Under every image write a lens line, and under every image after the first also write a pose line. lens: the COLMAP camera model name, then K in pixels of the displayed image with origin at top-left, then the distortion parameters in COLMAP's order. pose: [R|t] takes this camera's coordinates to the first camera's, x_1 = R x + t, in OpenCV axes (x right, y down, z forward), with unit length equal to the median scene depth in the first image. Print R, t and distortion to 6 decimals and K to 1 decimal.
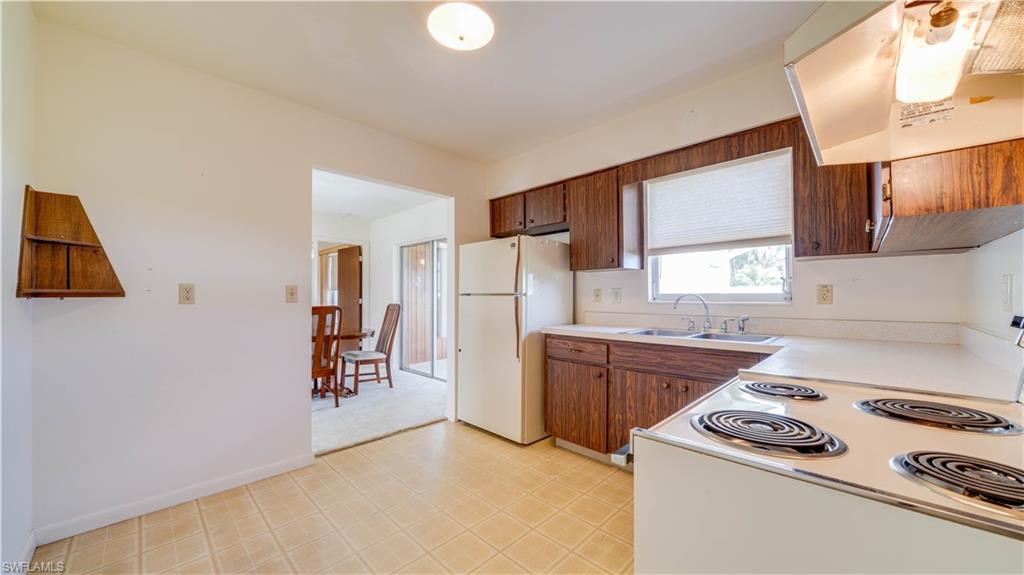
lens RADIAL K [[380.0, 0, 512.3], [0, 380.0, 289.5], [0, 0, 1]] dist [-0.006641, -0.000196]
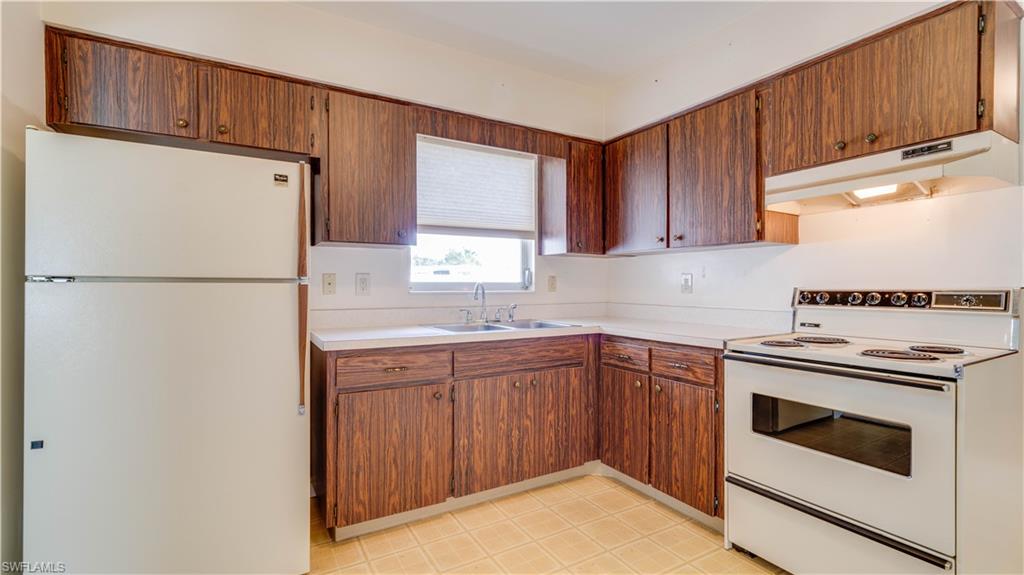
lens RADIAL K [[457.6, 0, 512.9], [0, 457.6, 286.5], [0, 0, 1]] dist [0.002453, 0.000329]
pose [[0.244206, 0.000144, 0.969723, -0.563899], [-0.015993, 0.999865, 0.003879, 0.015454], [-0.969592, -0.016457, 0.244175, 0.651955]]
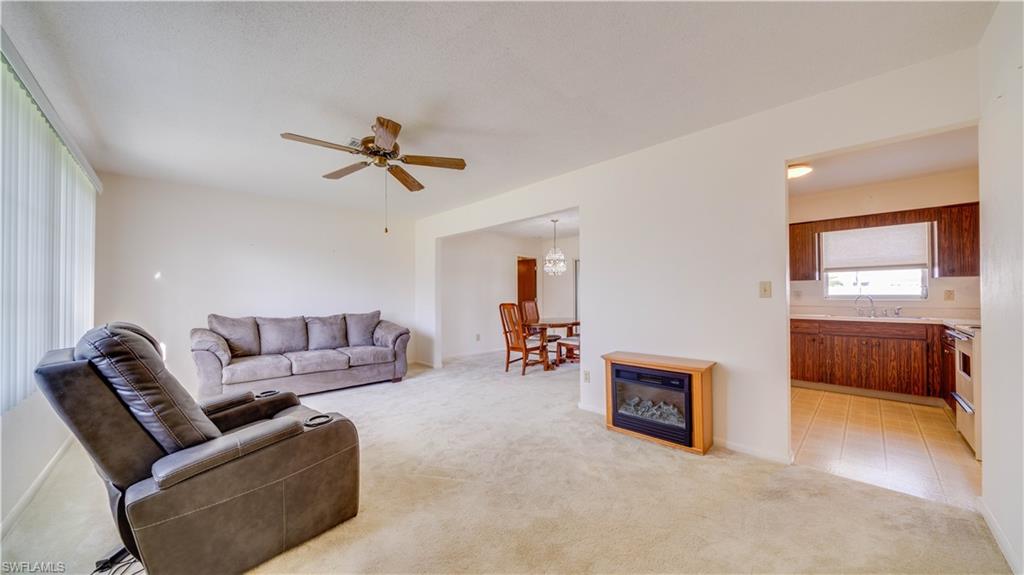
lens RADIAL K [[357.6, 0, 512.4], [0, 357.6, 291.0], [0, 0, 1]] dist [-0.001128, 0.000108]
pose [[0.999914, 0.002848, 0.012832, -1.224324], [-0.002877, 0.999993, 0.002238, -0.006731], [-0.012826, -0.002275, 0.999915, -0.686525]]
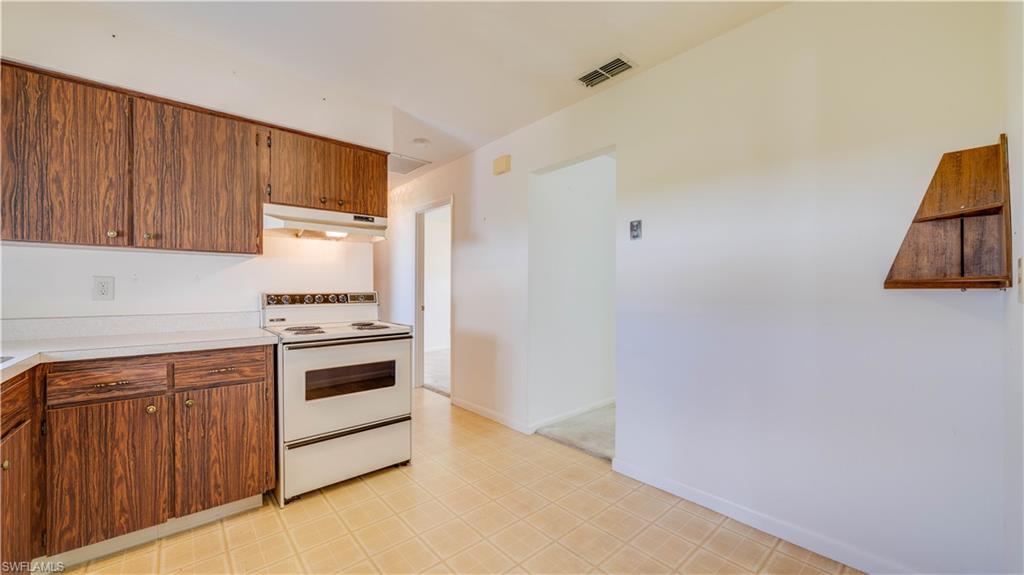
lens RADIAL K [[380.0, 0, 509.9], [0, 380.0, 292.8], [0, 0, 1]] dist [-0.006641, -0.000196]
pose [[-0.998466, 0.003922, 0.055222, -0.226802], [0.003348, 0.999939, -0.010479, 0.025995], [-0.055260, -0.010278, -0.998419, 1.251305]]
